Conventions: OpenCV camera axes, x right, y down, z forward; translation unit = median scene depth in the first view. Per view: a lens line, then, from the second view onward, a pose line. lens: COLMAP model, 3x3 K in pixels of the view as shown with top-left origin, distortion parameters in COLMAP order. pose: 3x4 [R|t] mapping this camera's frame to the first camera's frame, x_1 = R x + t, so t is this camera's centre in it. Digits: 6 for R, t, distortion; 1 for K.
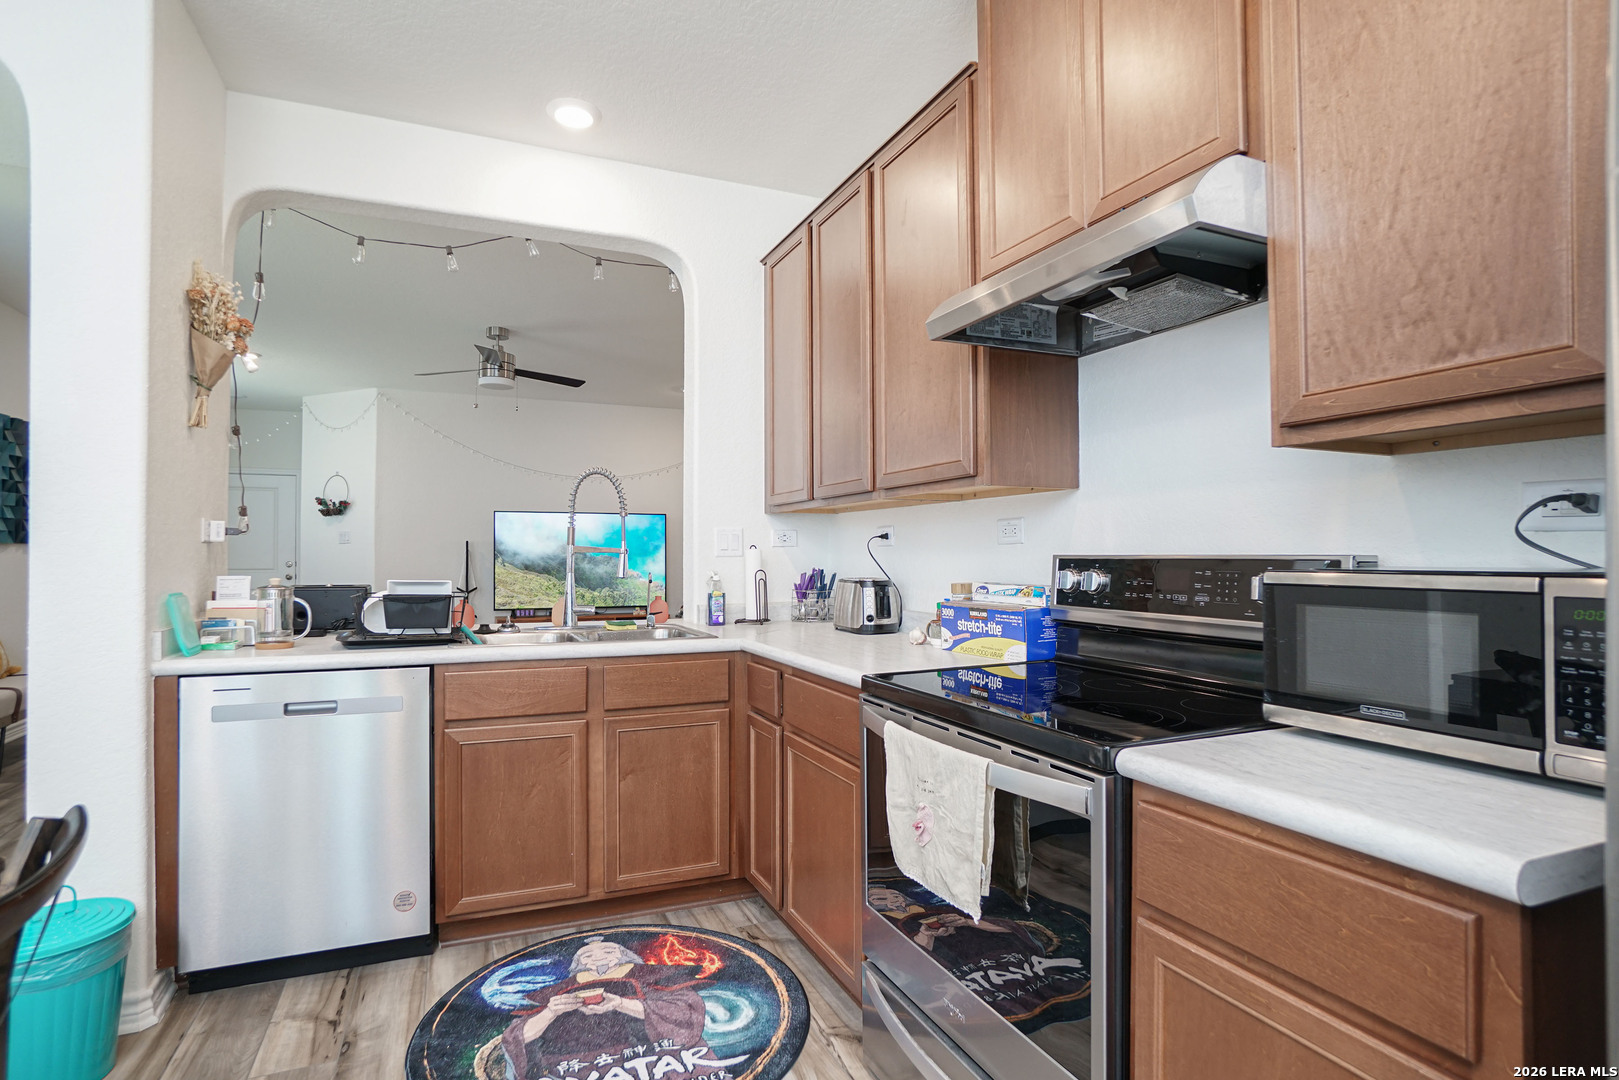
lens RADIAL K [[817.0, 0, 804.8], [0, 817.0, 547.7], [0, 0, 1]] dist [-0.051656, 0.023413]
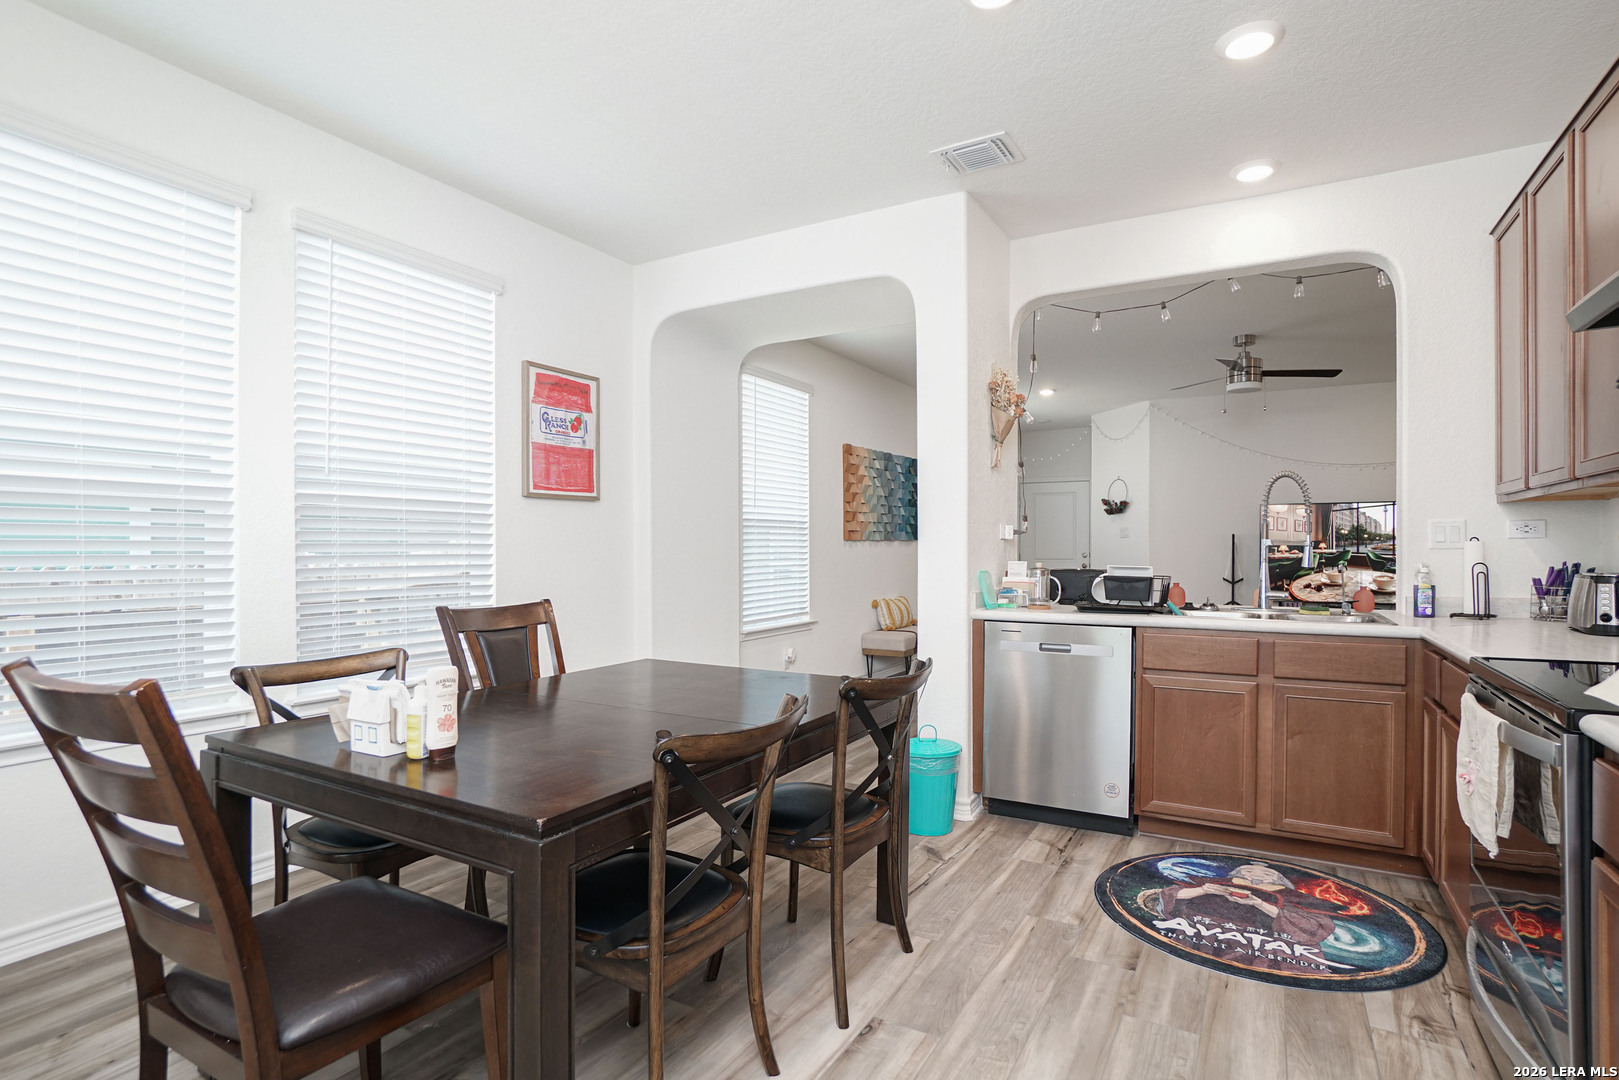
lens RADIAL K [[817.0, 0, 804.8], [0, 817.0, 547.7], [0, 0, 1]] dist [-0.051656, 0.023413]
pose [[0.605030, 0.000001, -0.796202, 0.289437], [0.007534, 0.999955, 0.005726, -0.002582], [0.796167, -0.009463, 0.605003, -0.275264]]
